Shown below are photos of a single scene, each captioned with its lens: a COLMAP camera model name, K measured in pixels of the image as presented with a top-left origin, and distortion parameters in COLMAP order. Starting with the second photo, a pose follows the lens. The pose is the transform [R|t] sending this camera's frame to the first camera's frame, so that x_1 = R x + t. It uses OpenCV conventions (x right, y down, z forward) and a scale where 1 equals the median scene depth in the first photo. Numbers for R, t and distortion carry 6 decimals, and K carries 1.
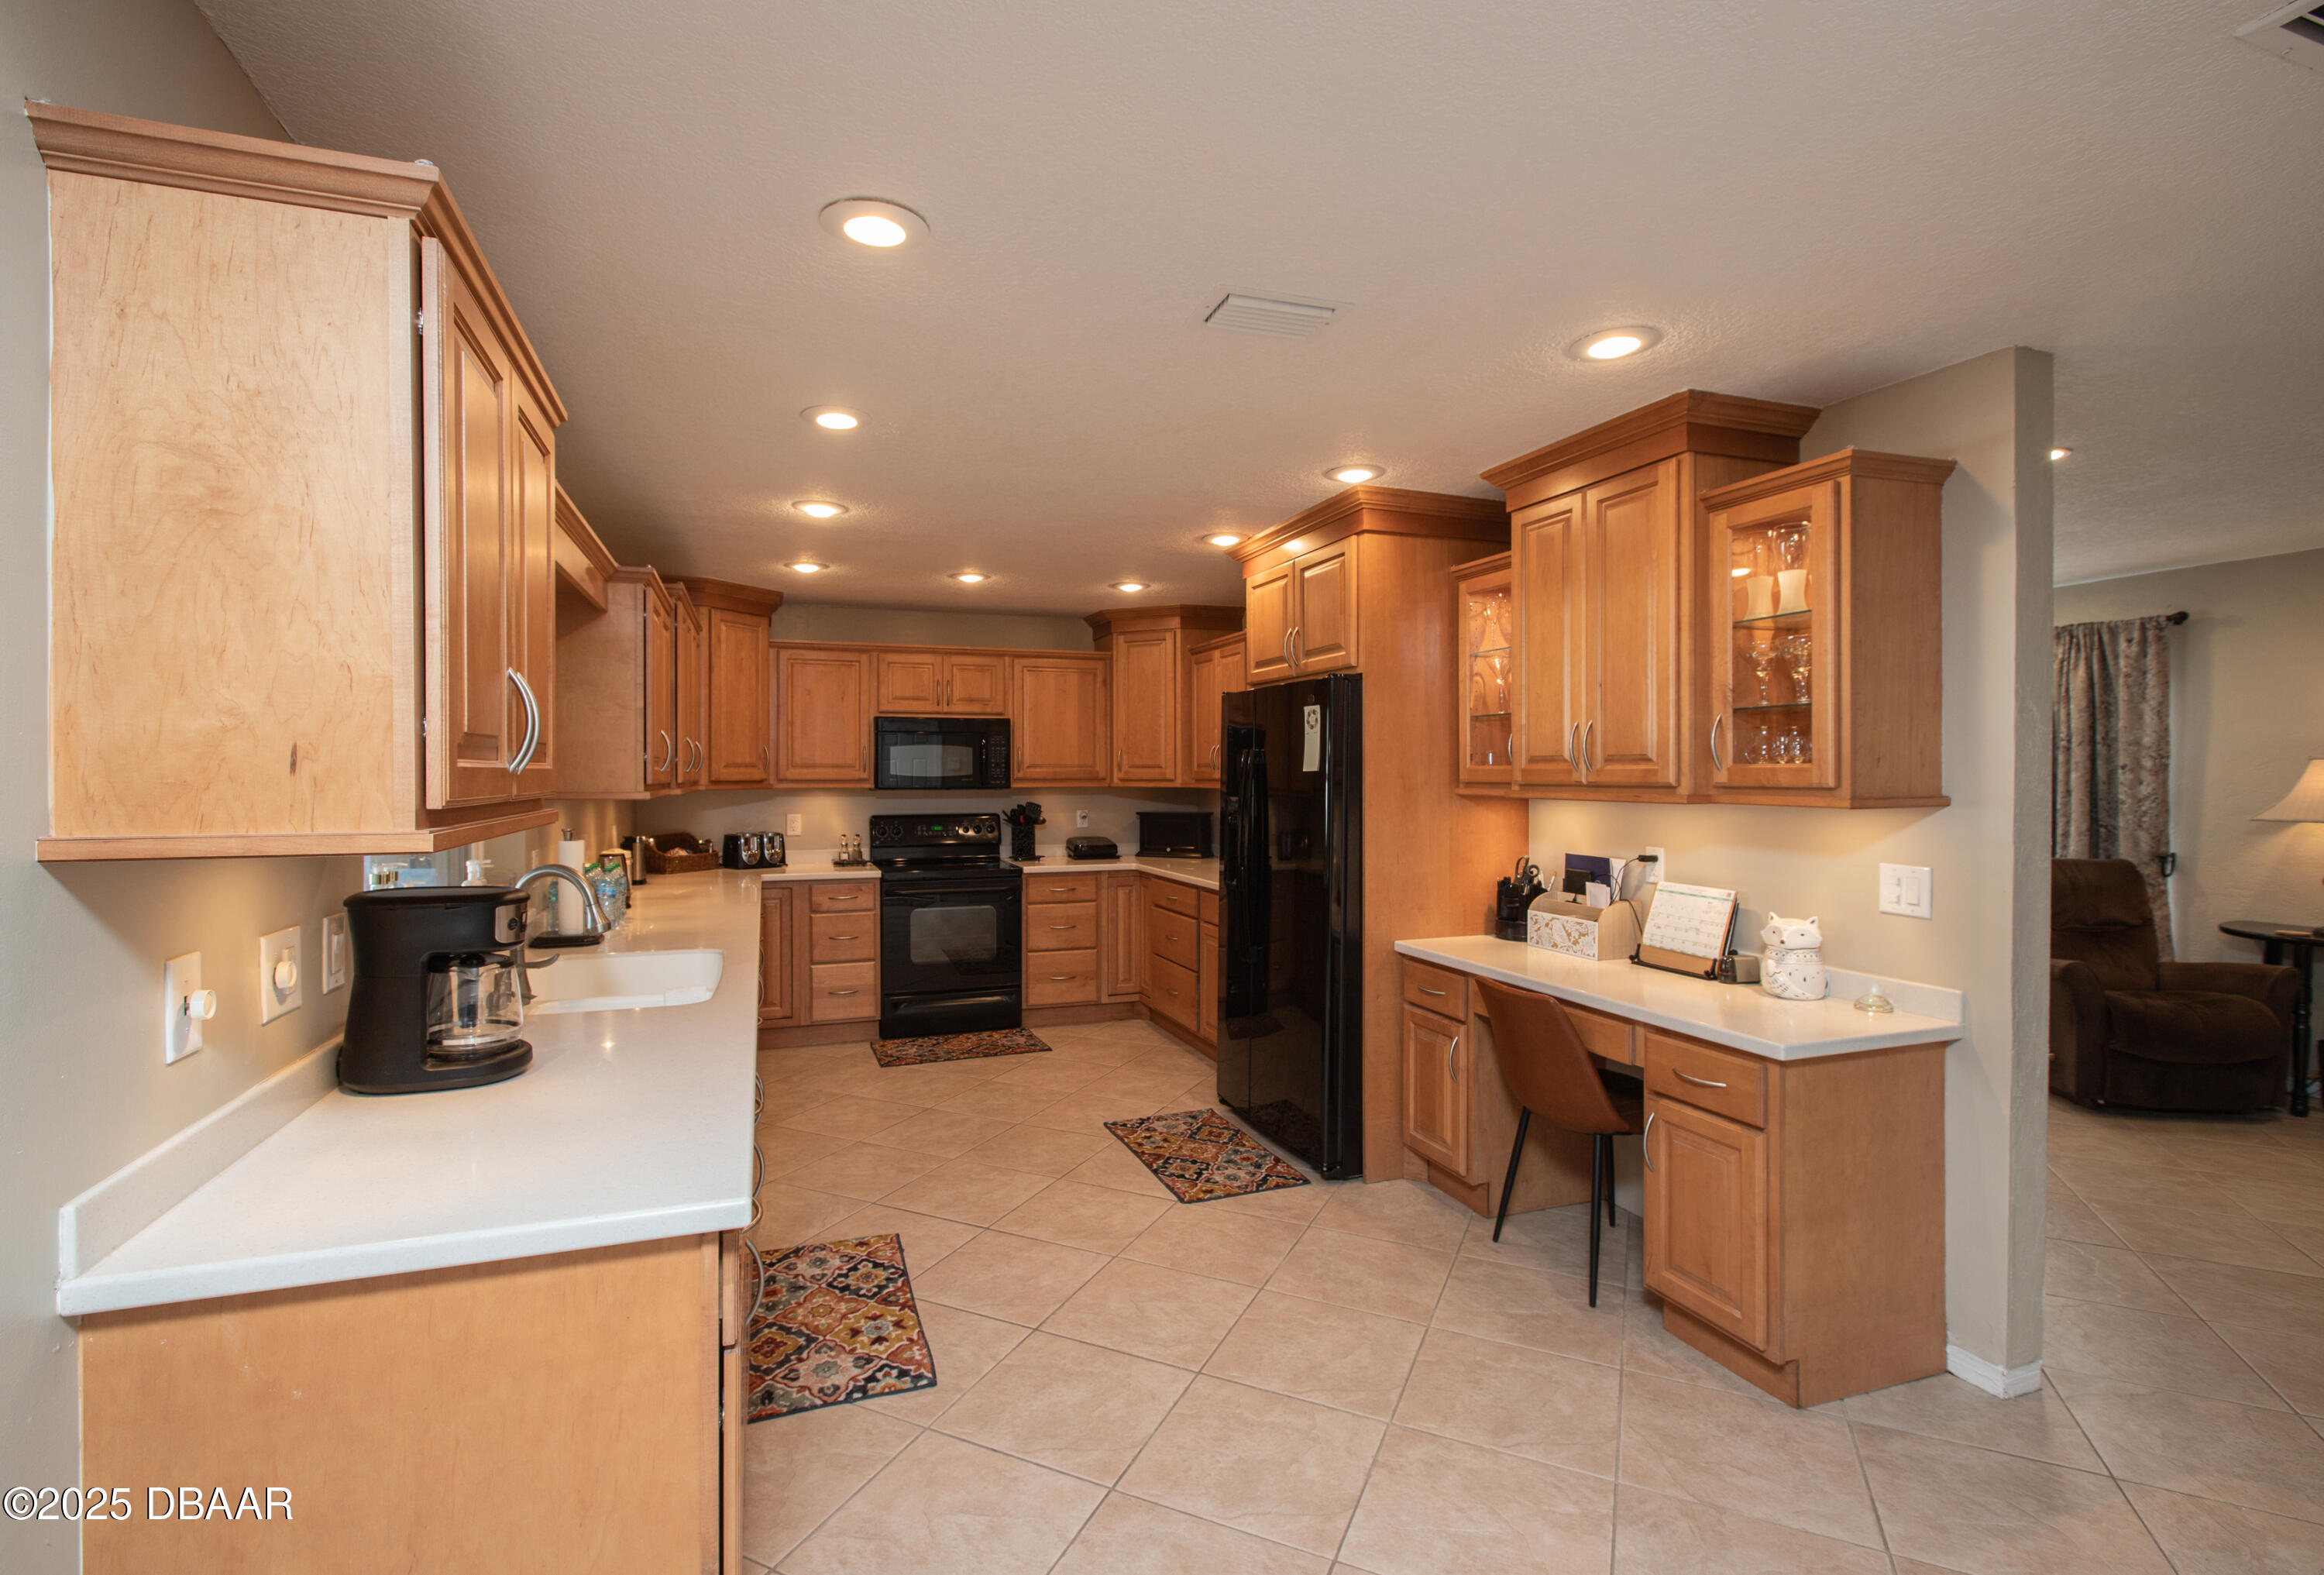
lens RADIAL K [[1037.9, 0, 1143.5], [0, 1037.9, 775.5], [0, 0, 1]] dist [0.004934, -0.001730]
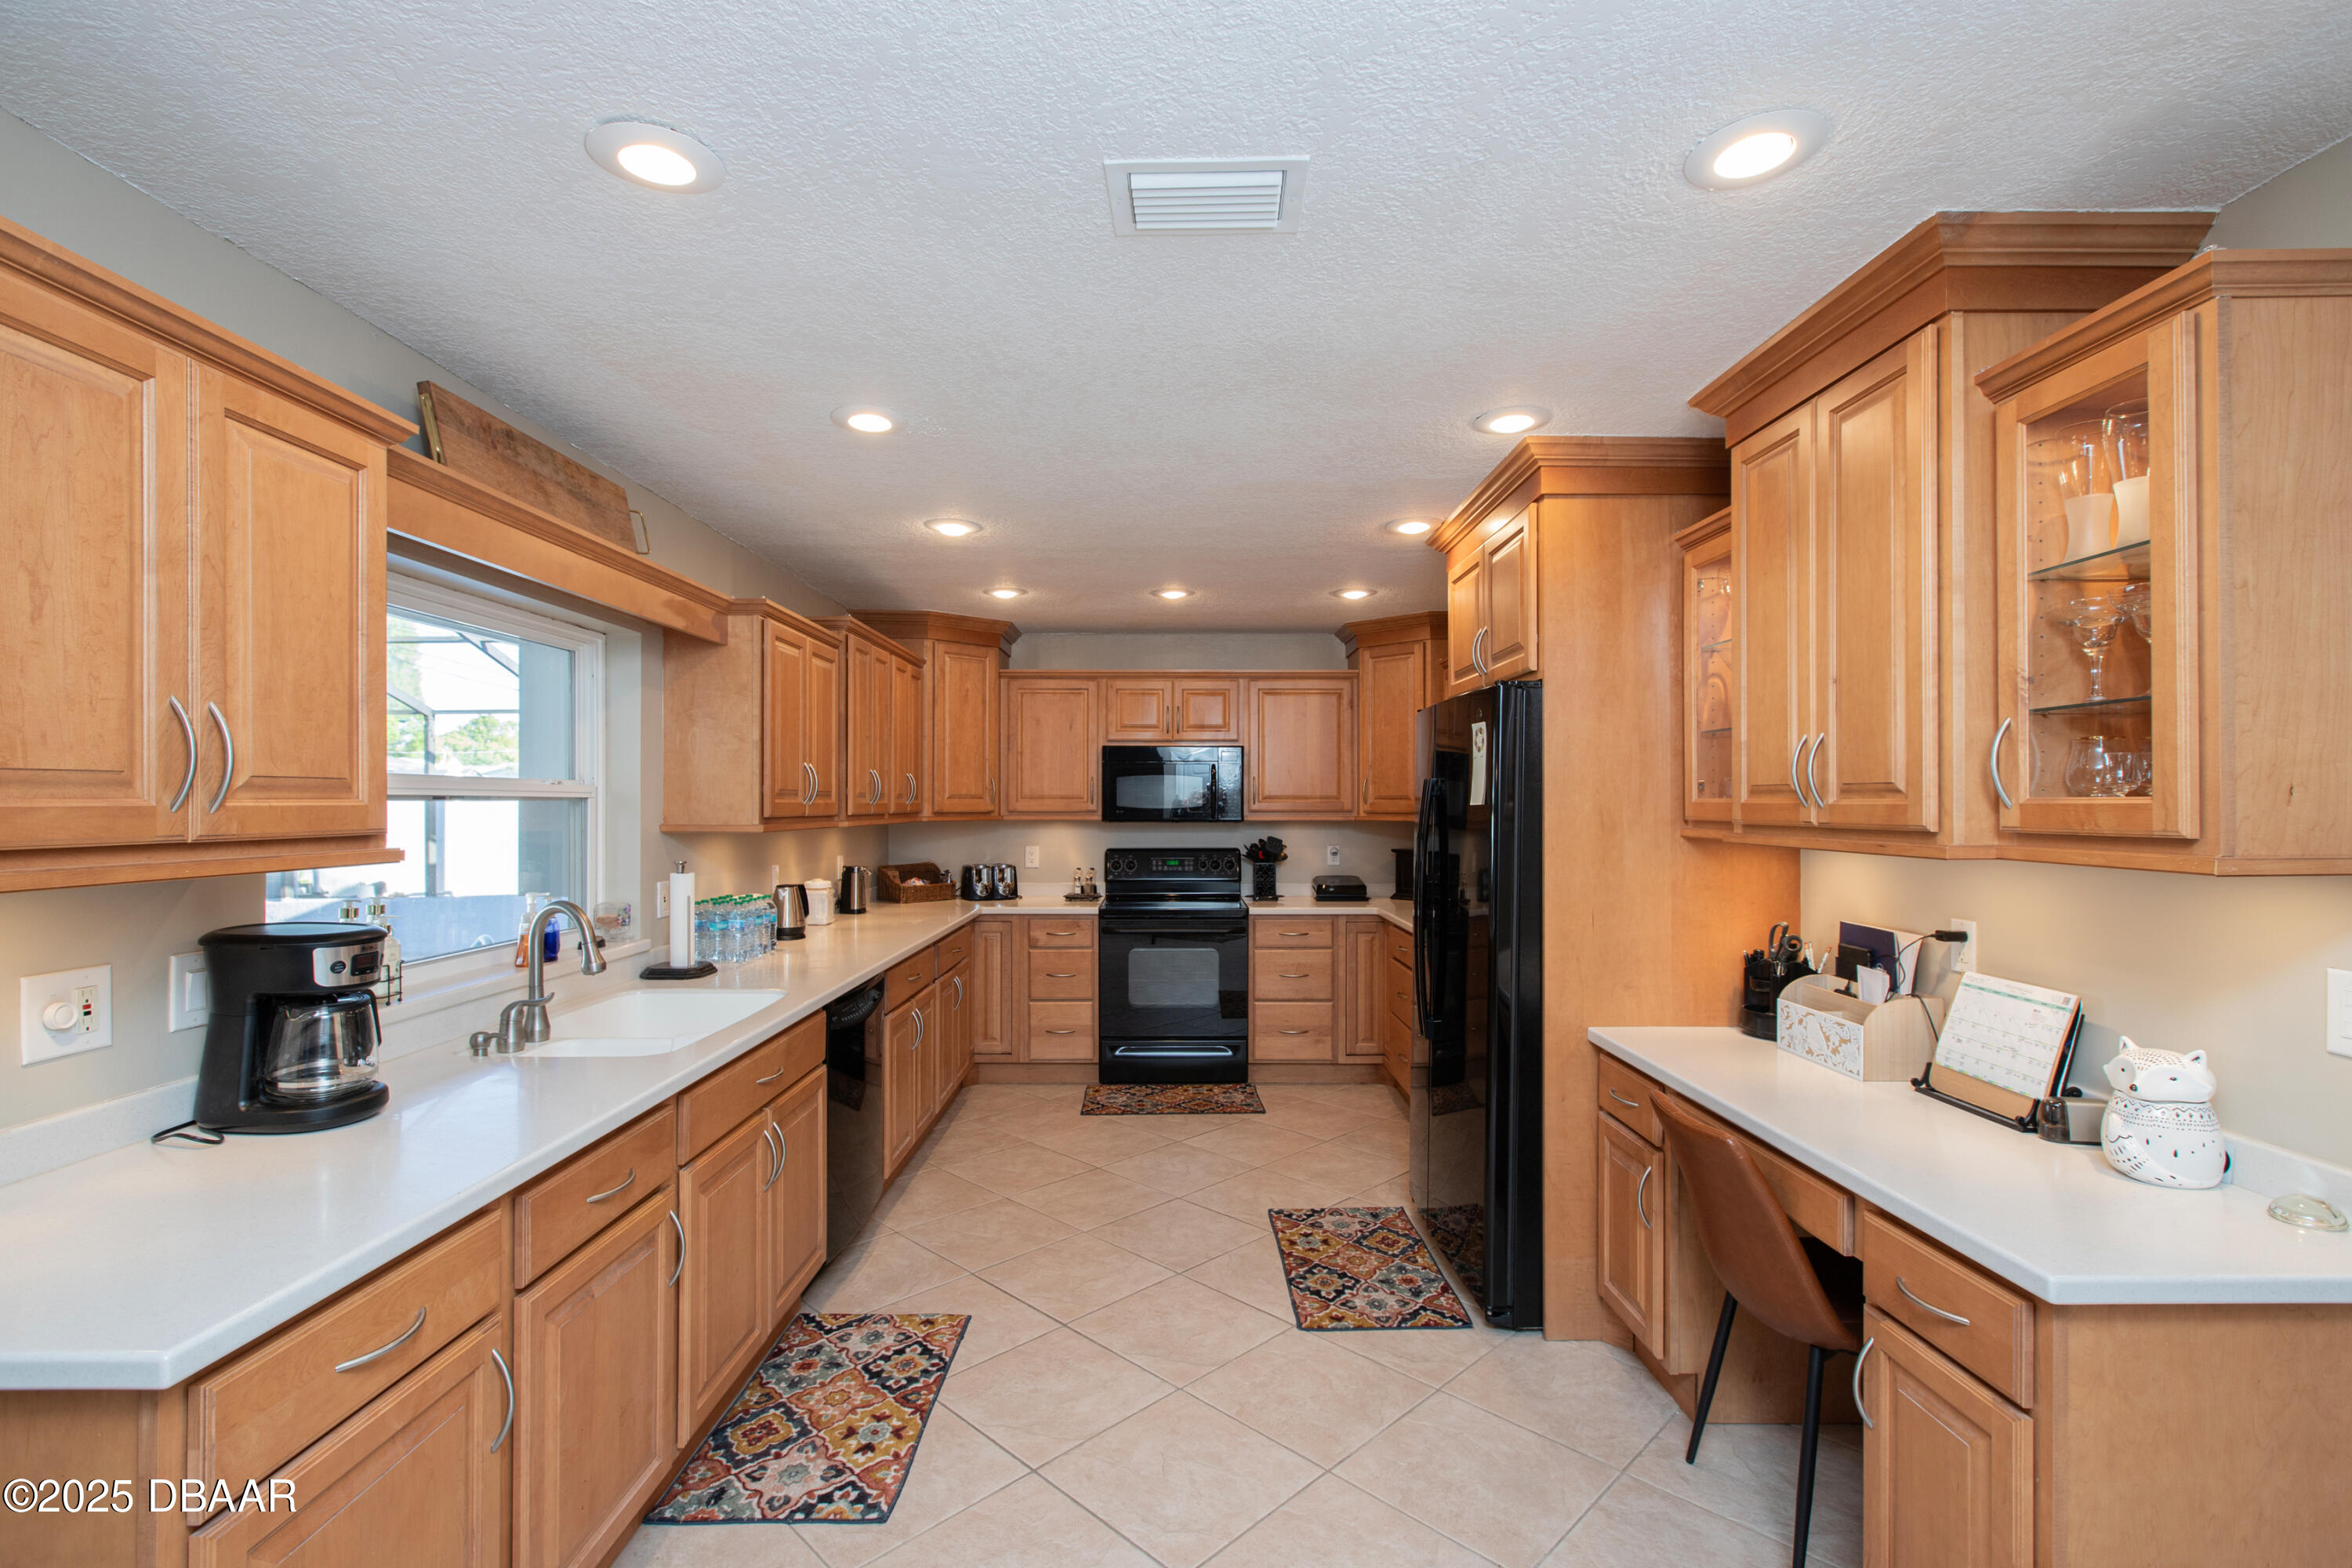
lens RADIAL K [[1050.4, 0, 1184.7], [0, 1050.4, 799.3], [0, 0, 1]] dist [0.004934, -0.001730]
pose [[0.946534, 0.000415, -0.322602, 0.212093], [-0.002234, 0.999984, -0.005270, -0.004059], [0.322595, 0.005709, 0.946520, 0.171659]]
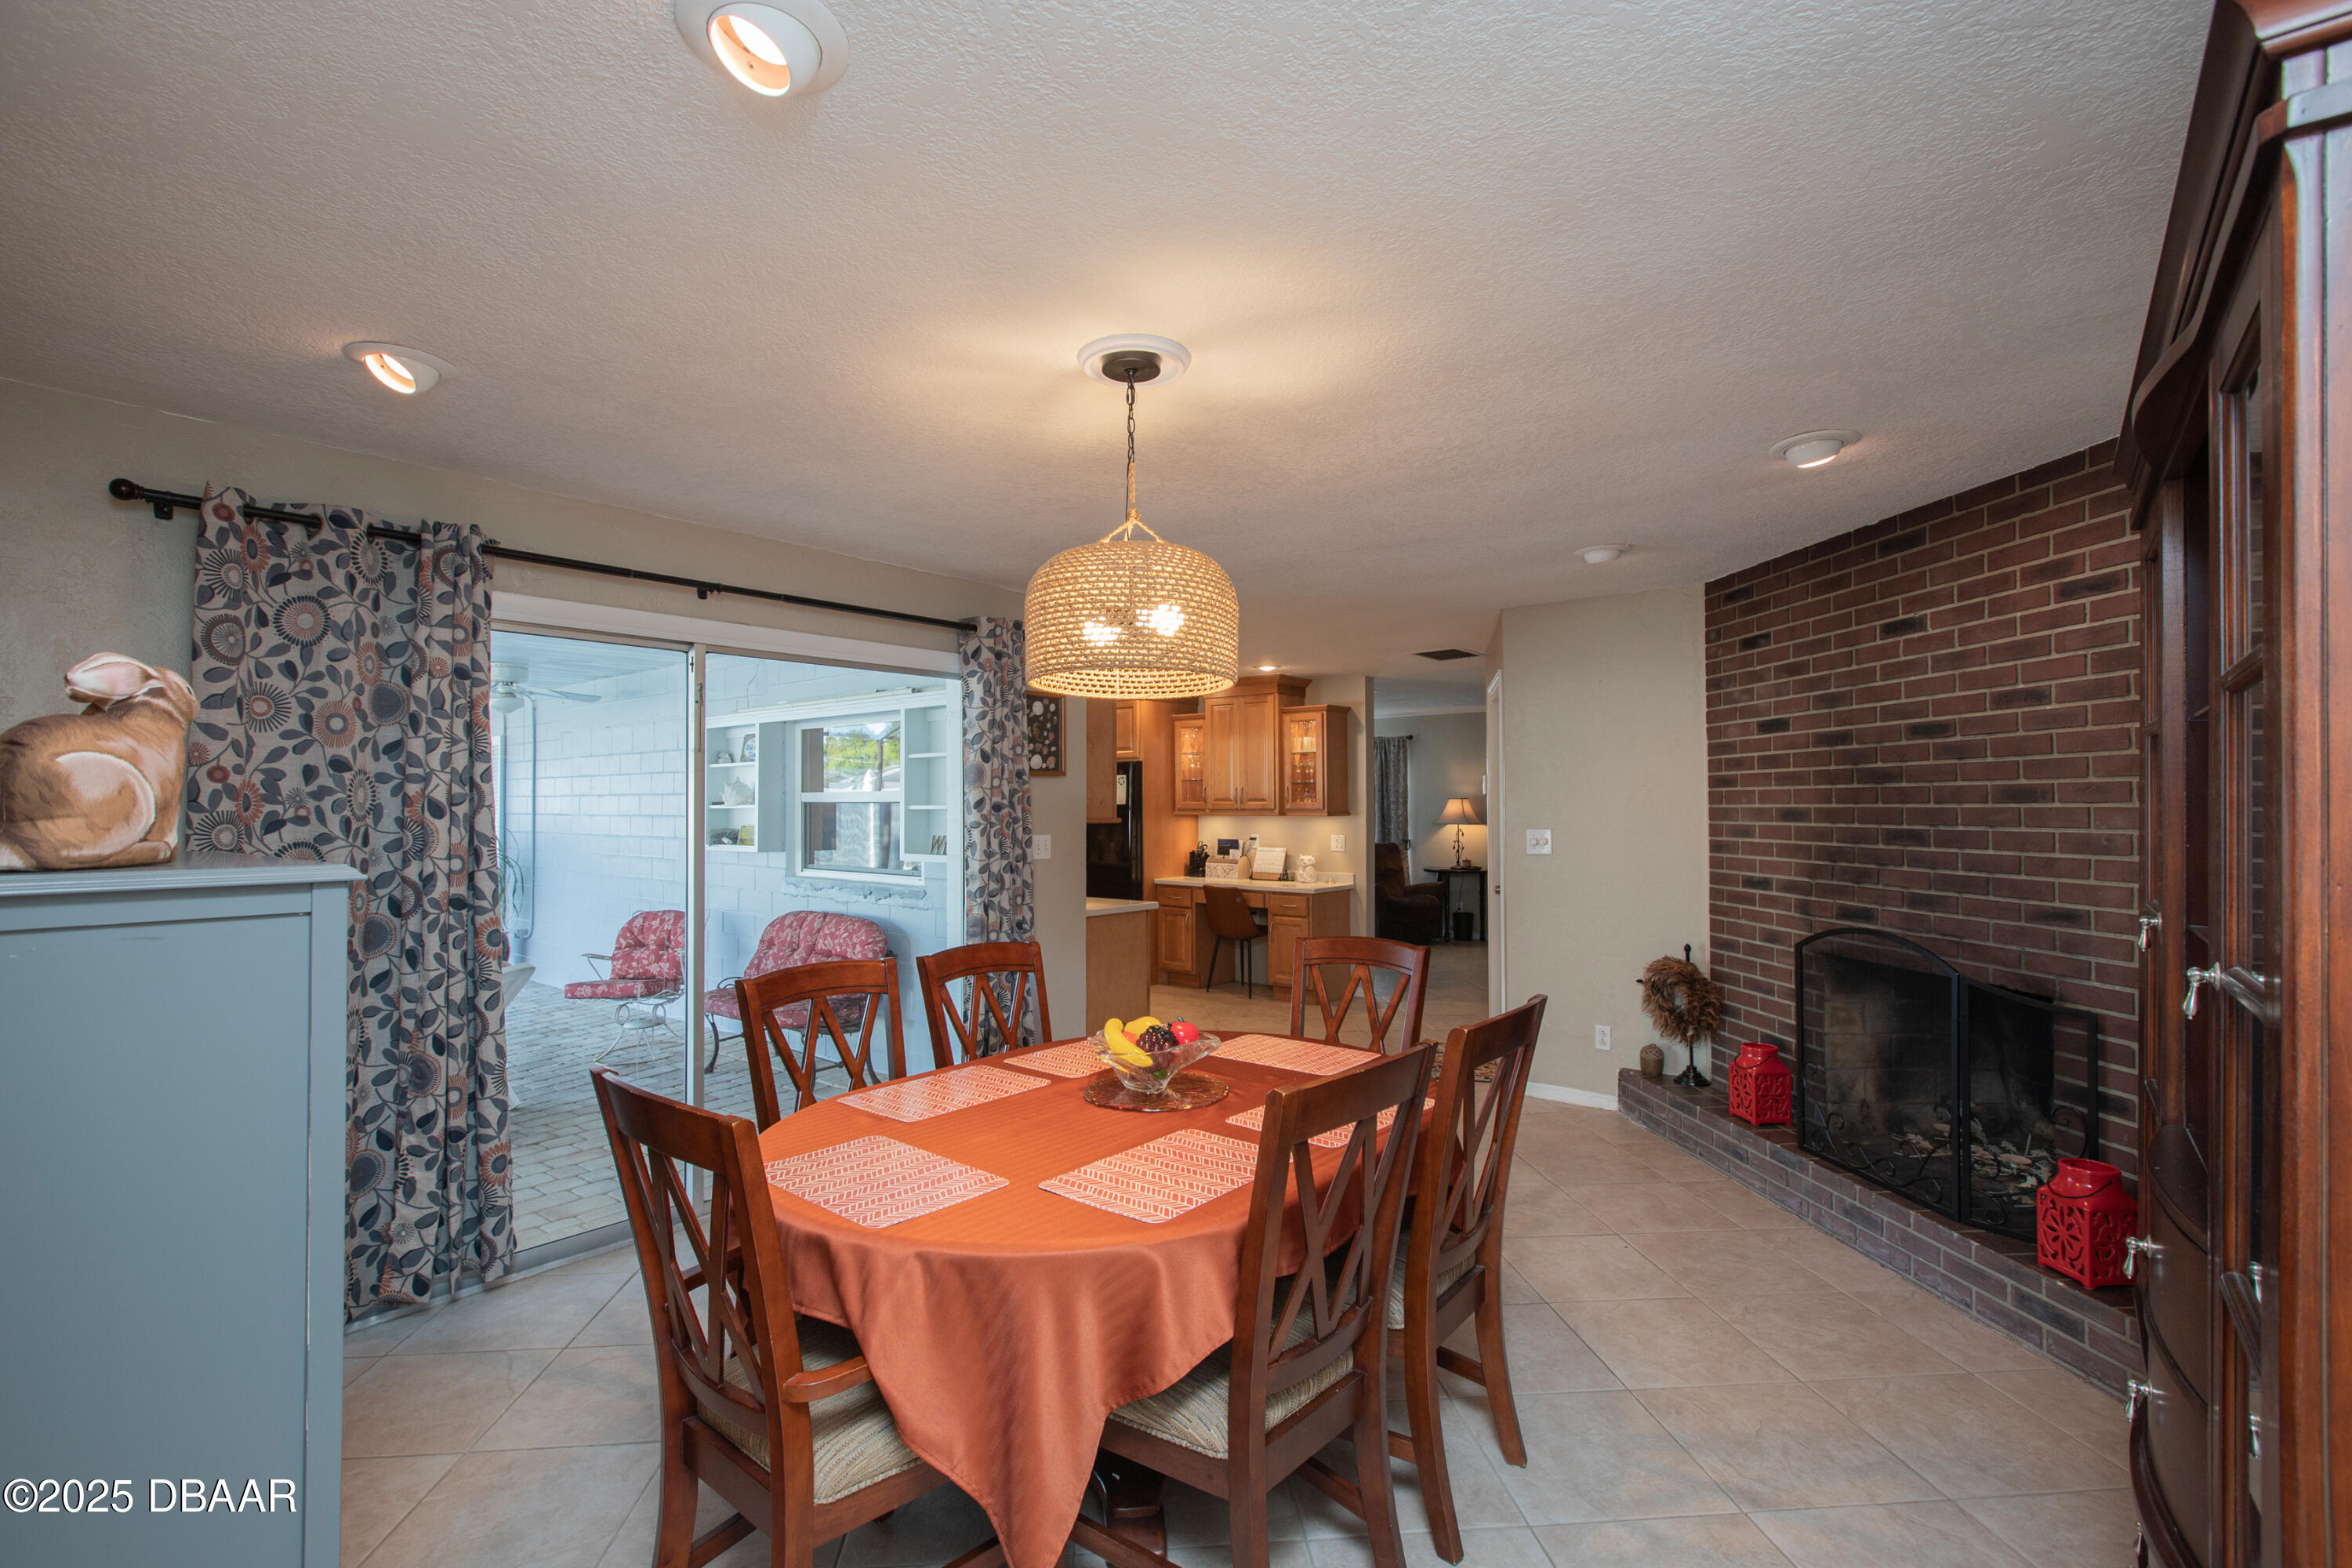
lens RADIAL K [[1050.4, 0, 1175.1], [0, 1050.4, 790.6], [0, 0, 1]] dist [0.004934, -0.001730]
pose [[0.854829, 0.006016, 0.518875, -0.921616], [0.002183, 0.999882, -0.015188, 0.001224], [-0.518905, 0.014116, 0.854715, -1.003198]]
